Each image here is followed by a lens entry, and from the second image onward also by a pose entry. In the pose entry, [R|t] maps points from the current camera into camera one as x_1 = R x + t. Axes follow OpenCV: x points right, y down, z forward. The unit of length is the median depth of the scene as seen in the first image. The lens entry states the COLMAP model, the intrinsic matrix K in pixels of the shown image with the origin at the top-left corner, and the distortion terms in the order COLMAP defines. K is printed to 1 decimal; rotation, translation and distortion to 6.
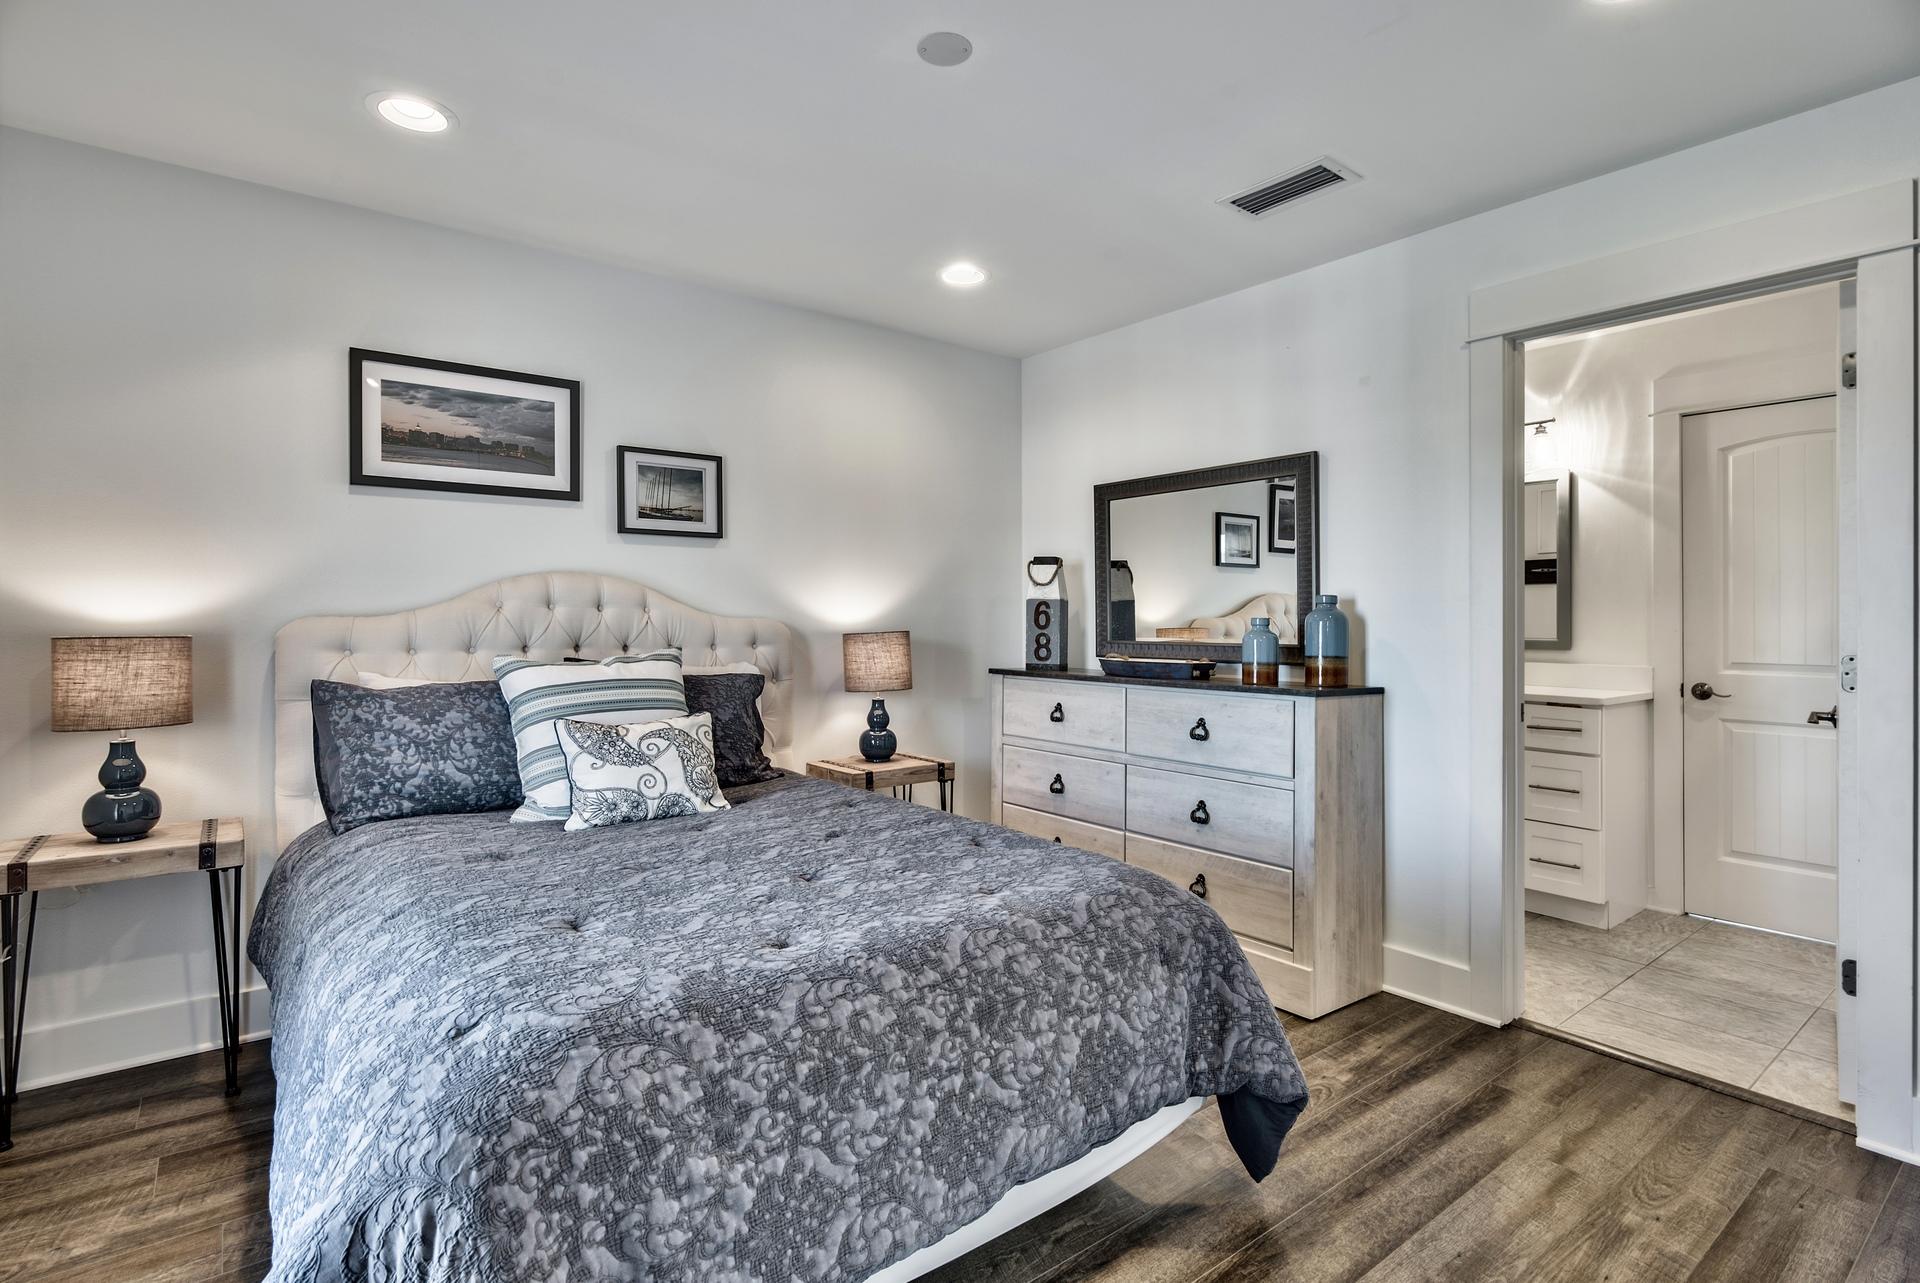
lens RADIAL K [[944.4, 0, 963.4], [0, 944.4, 652.1], [0, 0, 1]] dist [0.001737, 0.000331]
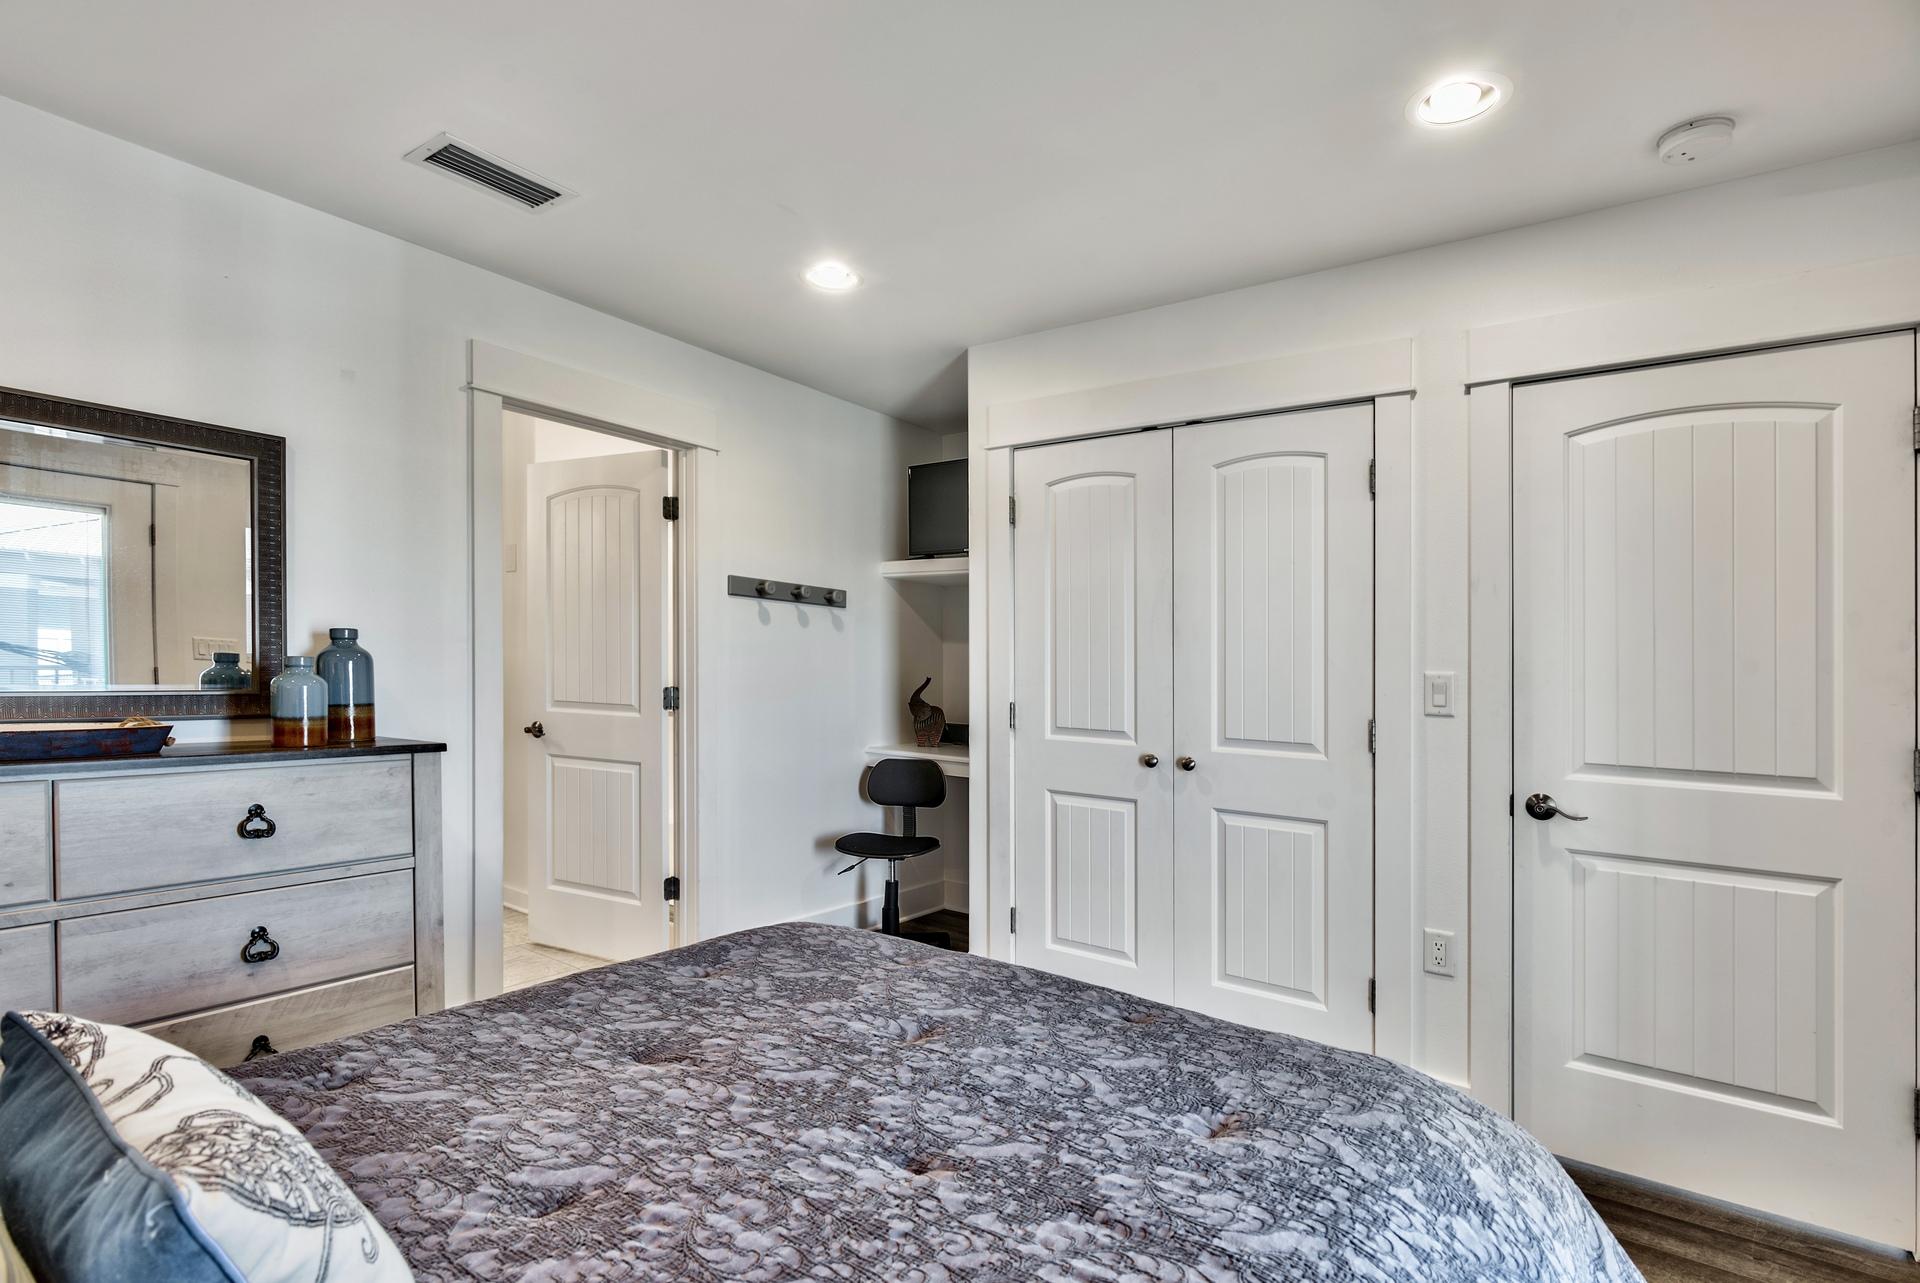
lens RADIAL K [[944.4, 0, 963.4], [0, 944.4, 652.1], [0, 0, 1]] dist [0.001737, 0.000331]
pose [[-0.273682, 0.006800, 0.961796, -0.644860], [0.000685, 0.999976, -0.006875, -0.040618], [-0.961820, -0.001223, -0.273680, 0.849217]]
